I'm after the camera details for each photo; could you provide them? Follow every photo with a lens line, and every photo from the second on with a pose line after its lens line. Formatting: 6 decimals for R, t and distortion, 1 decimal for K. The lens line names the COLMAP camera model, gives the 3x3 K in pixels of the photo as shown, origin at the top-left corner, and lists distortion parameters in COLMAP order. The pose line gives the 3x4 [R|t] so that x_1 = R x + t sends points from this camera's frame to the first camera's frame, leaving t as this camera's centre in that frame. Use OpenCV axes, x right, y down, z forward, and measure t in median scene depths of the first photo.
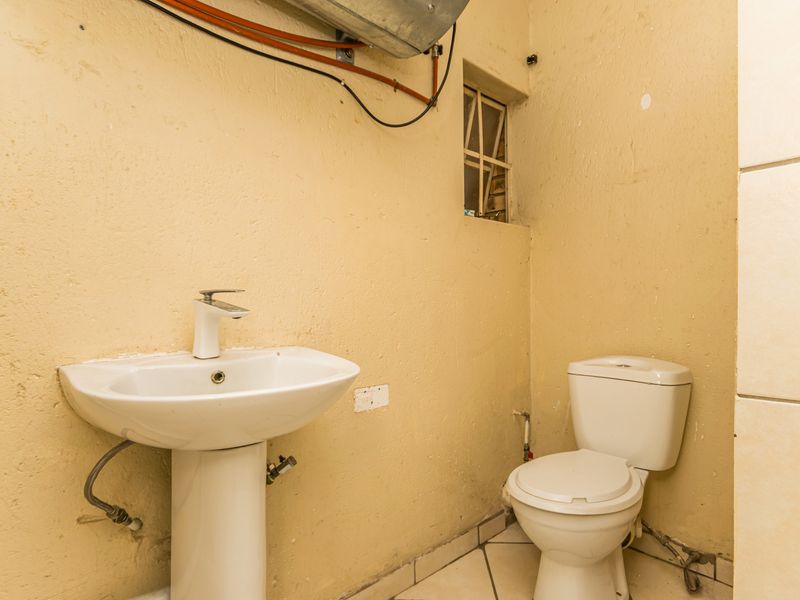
lens RADIAL K [[431.8, 0, 401.6], [0, 431.8, 320.6], [0, 0, 1]] dist [-0.001135, -0.002085]
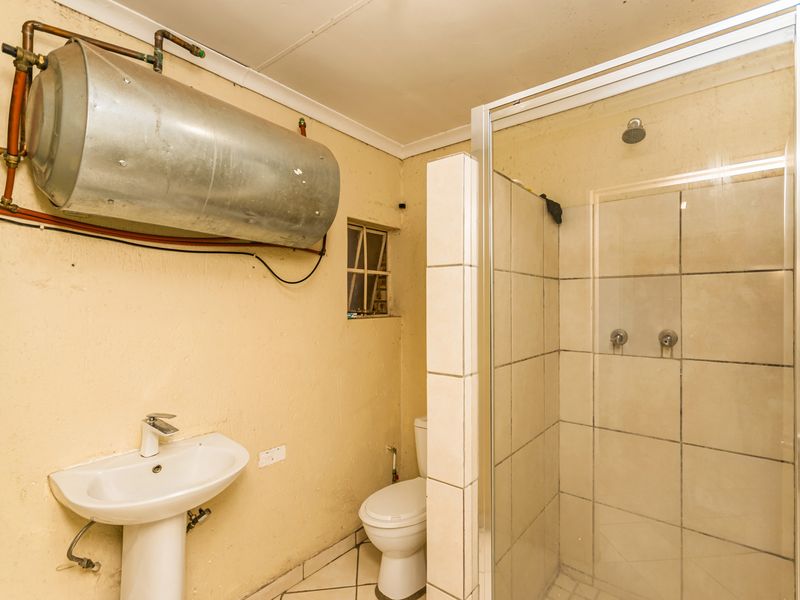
lens RADIAL K [[394.8, 0, 429.1], [0, 394.8, 299.7], [0, 0, 1]] dist [0.000209, -0.002253]
pose [[0.983412, 0.016539, 0.180632, 0.194354], [-0.009683, 0.999201, -0.038771, -0.292003], [-0.181129, 0.036379, 0.982786, -0.428144]]
